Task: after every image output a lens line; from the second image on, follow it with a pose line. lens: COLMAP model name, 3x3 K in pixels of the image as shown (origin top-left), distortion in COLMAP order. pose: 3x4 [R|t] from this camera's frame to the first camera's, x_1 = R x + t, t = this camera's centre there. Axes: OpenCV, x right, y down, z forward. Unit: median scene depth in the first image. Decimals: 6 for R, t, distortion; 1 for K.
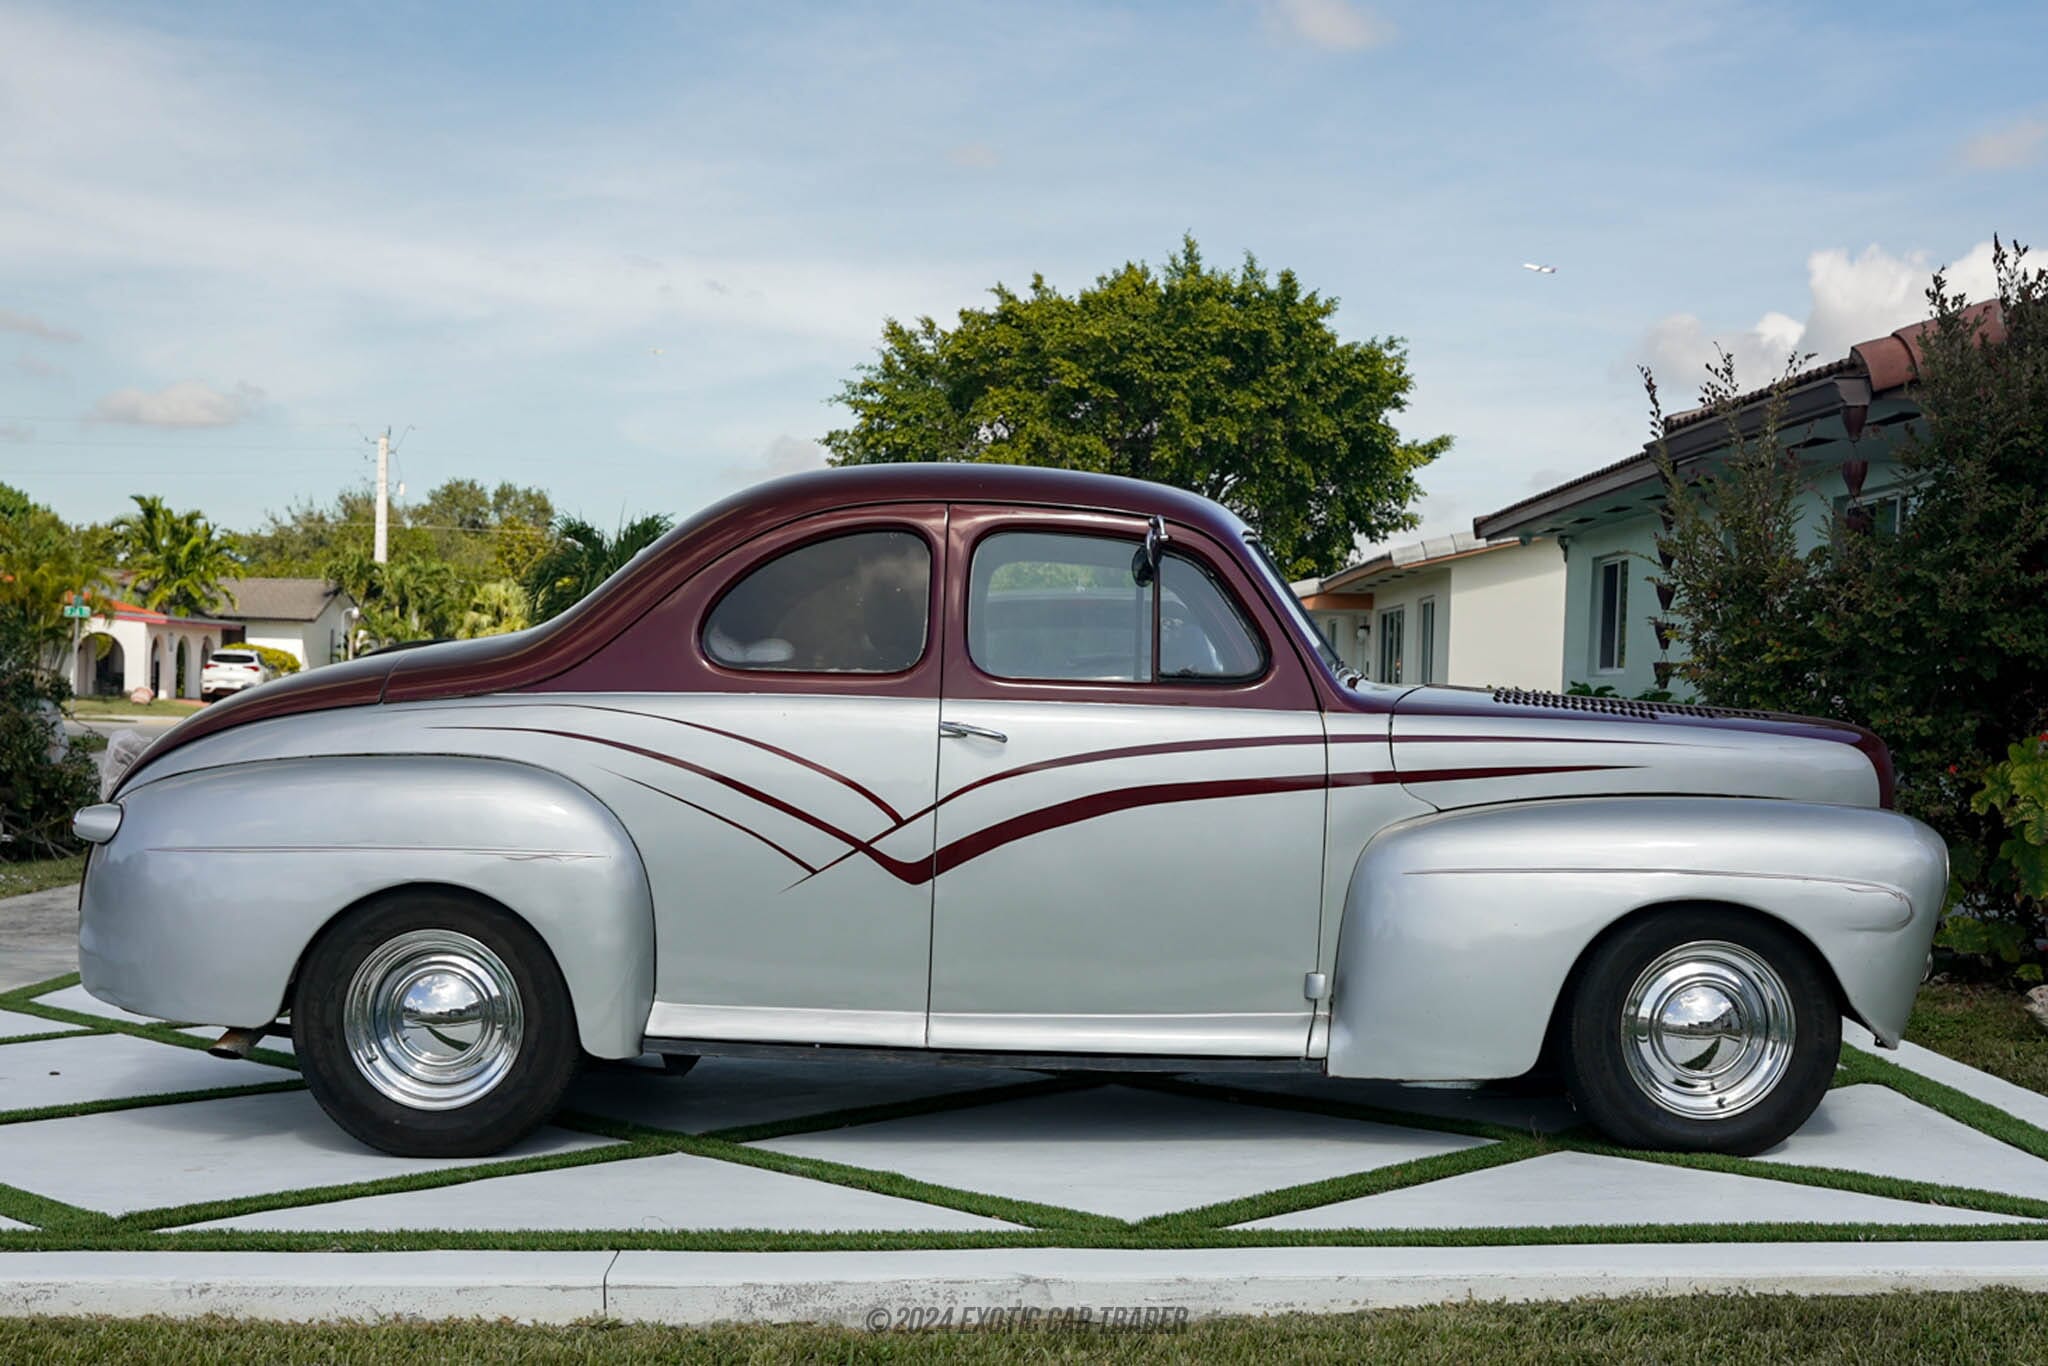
lens RADIAL K [[2167.1, 0, 1015.6], [0, 2167.1, 693.3], [0, 0, 1]] dist [-0.047745, 0.000000]
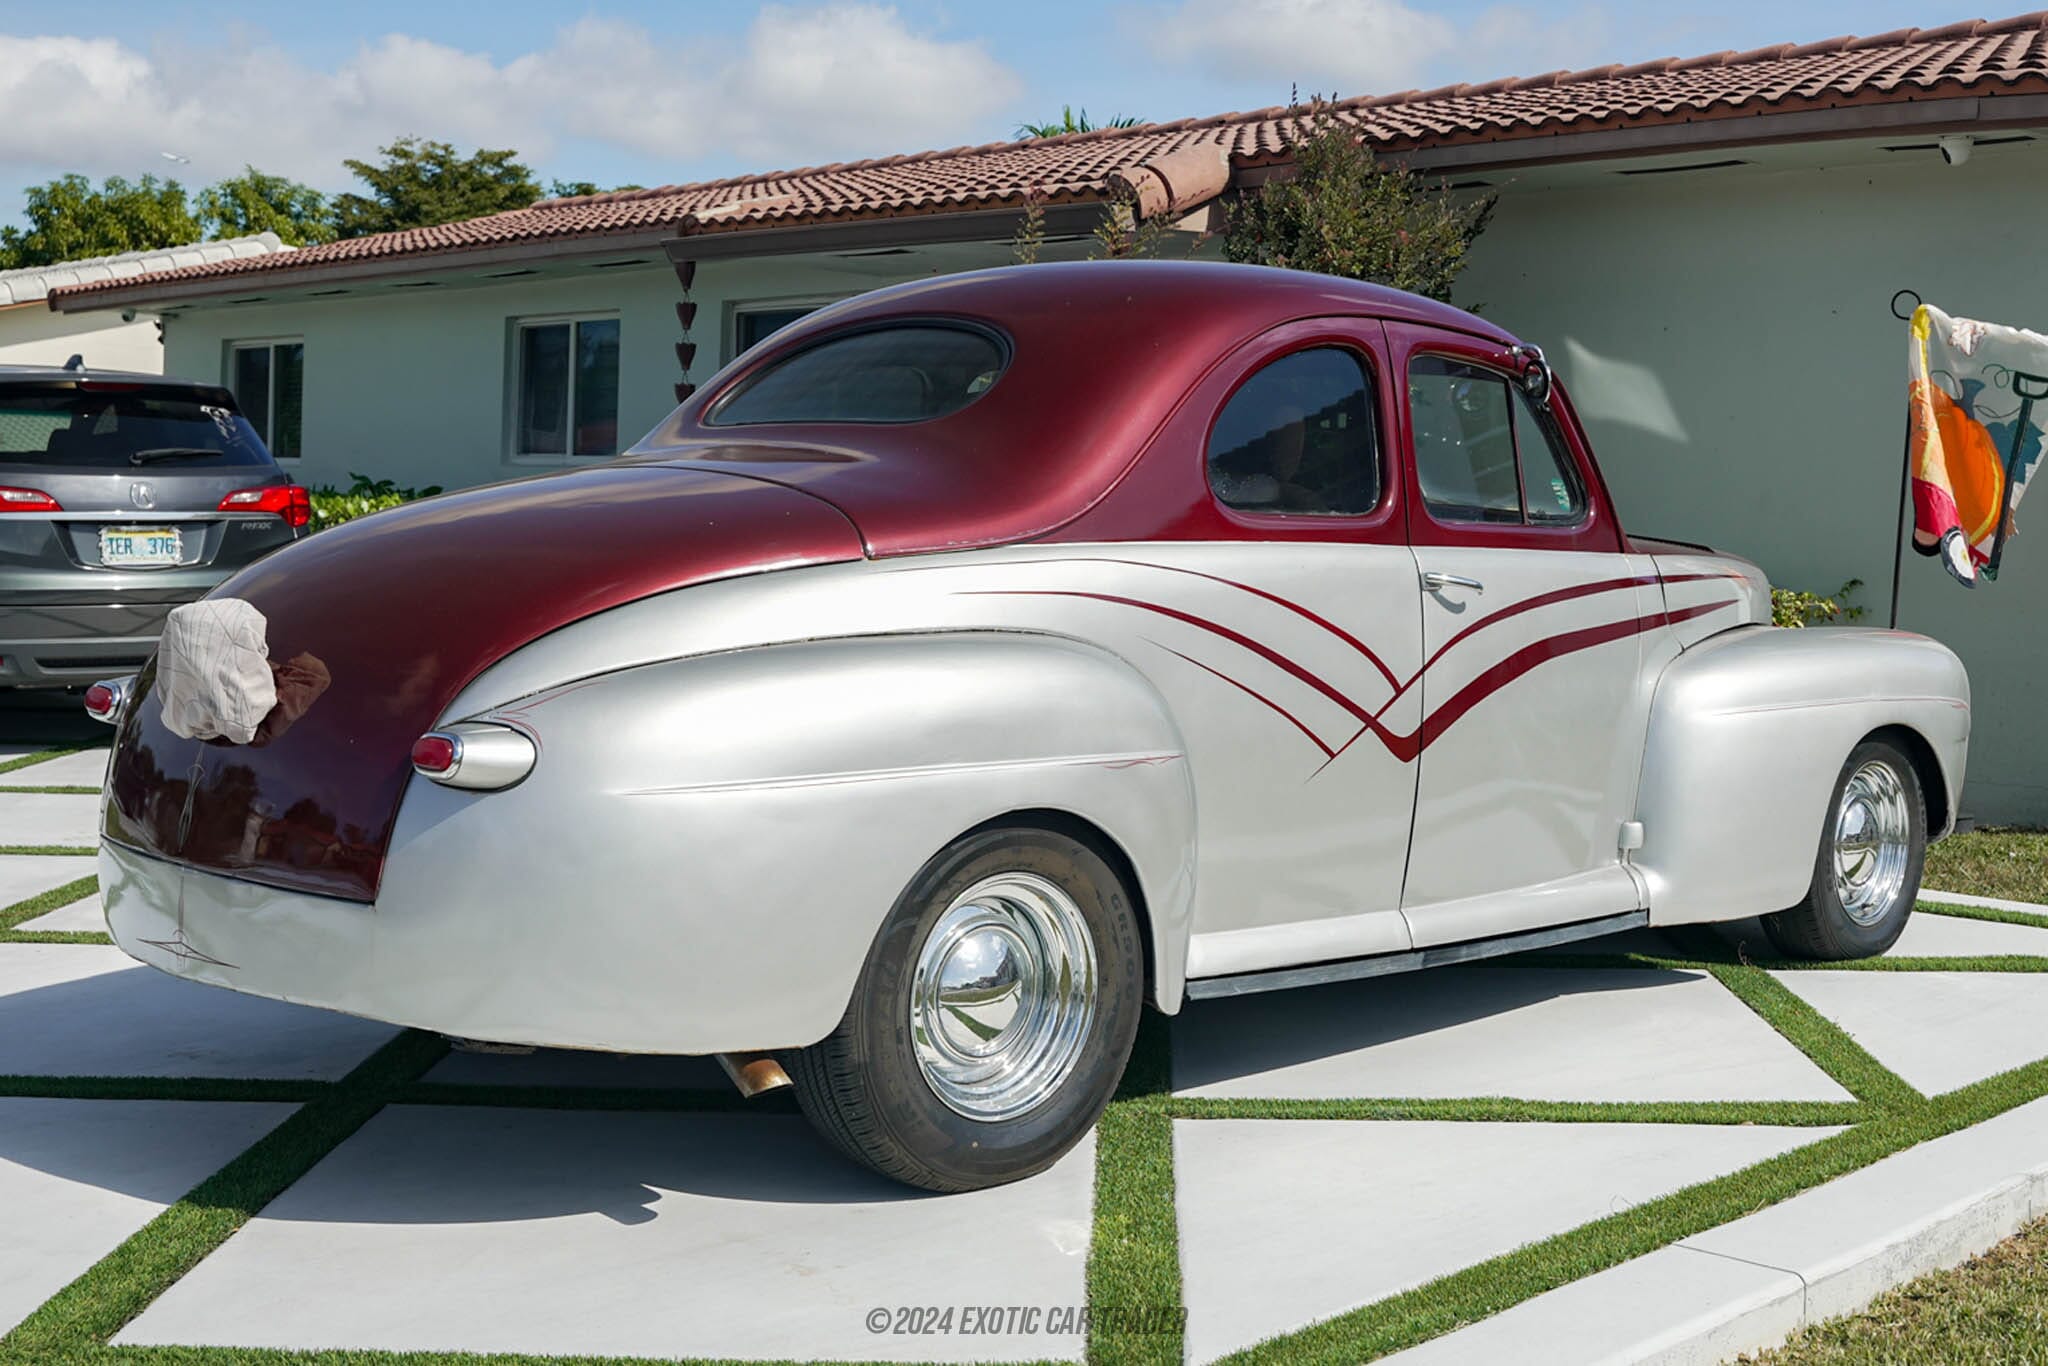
lens RADIAL K [[2167.1, 0, 1012.6], [0, 2167.1, 670.5], [0, 0, 1]] dist [-0.047745, 0.000000]
pose [[0.814394, -0.048086, 0.578316, -0.664213], [0.004674, 0.997072, 0.076323, -0.013614], [-0.580293, -0.059454, 0.812235, 0.399615]]
